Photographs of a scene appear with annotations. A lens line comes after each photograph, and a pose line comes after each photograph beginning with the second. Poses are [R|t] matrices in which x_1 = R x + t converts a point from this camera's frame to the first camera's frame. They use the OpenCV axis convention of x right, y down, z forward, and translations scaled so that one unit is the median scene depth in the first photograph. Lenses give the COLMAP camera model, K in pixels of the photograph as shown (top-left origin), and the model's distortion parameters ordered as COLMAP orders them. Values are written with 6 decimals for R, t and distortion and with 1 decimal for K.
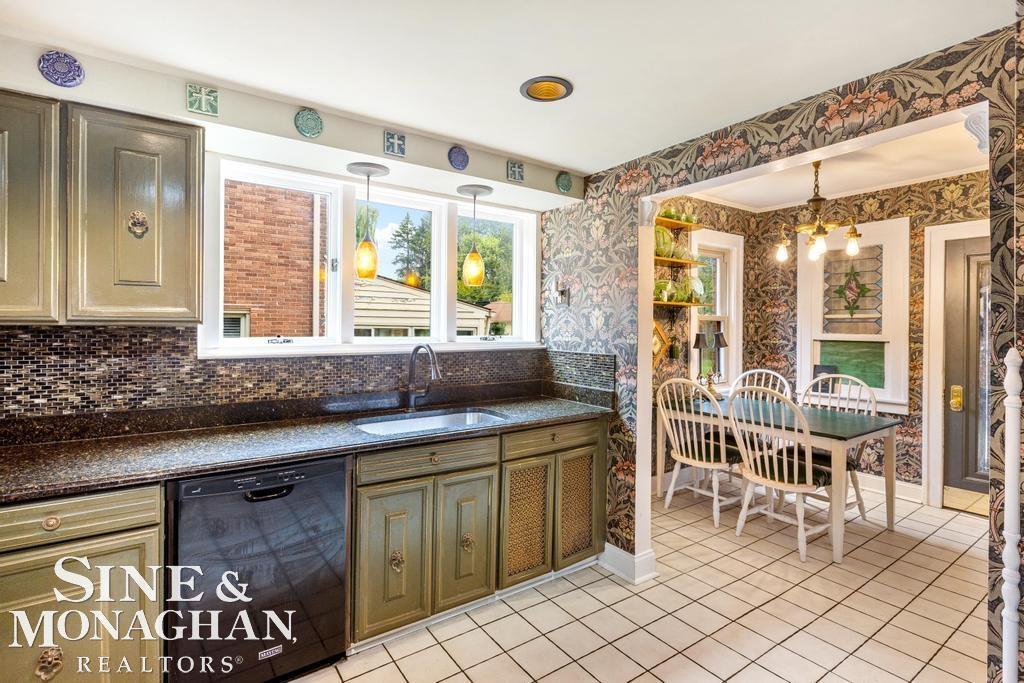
lens RADIAL K [[491.6, 0, 508.6], [0, 491.6, 332.1], [0, 0, 1]] dist [-0.001350, -0.003026]
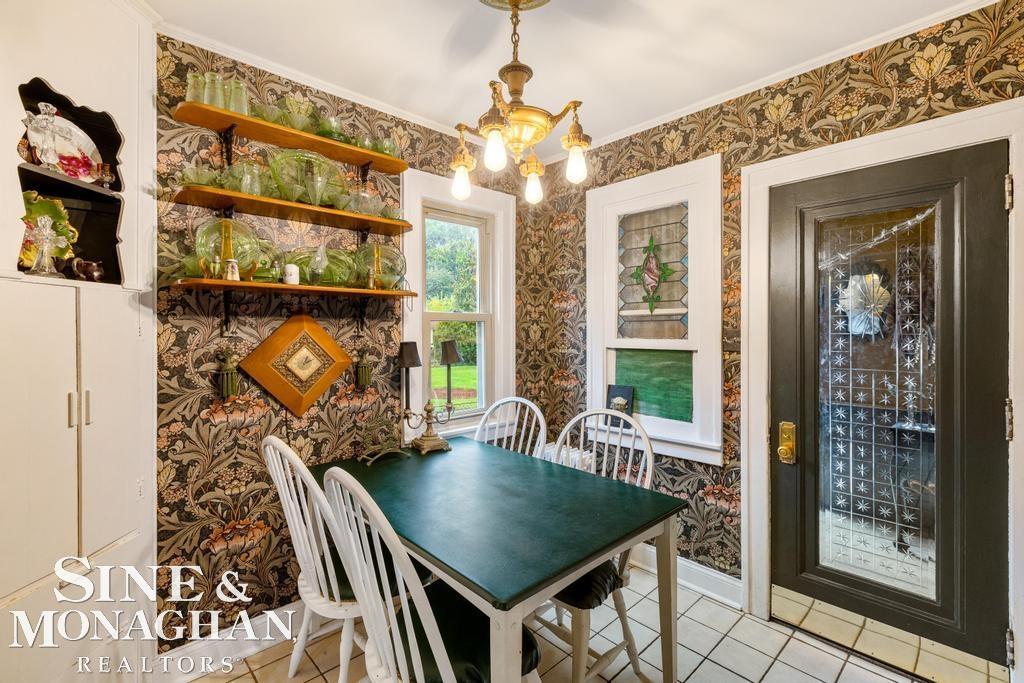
lens RADIAL K [[464.1, 0, 514.2], [0, 464.1, 337.5], [0, 0, 1]] dist [0.001129, 0.000648]
pose [[0.986549, -0.013084, 0.162943, 0.443531], [0.012493, 0.999911, 0.004652, -0.003665], [-0.162990, -0.002553, 0.986624, 0.441850]]
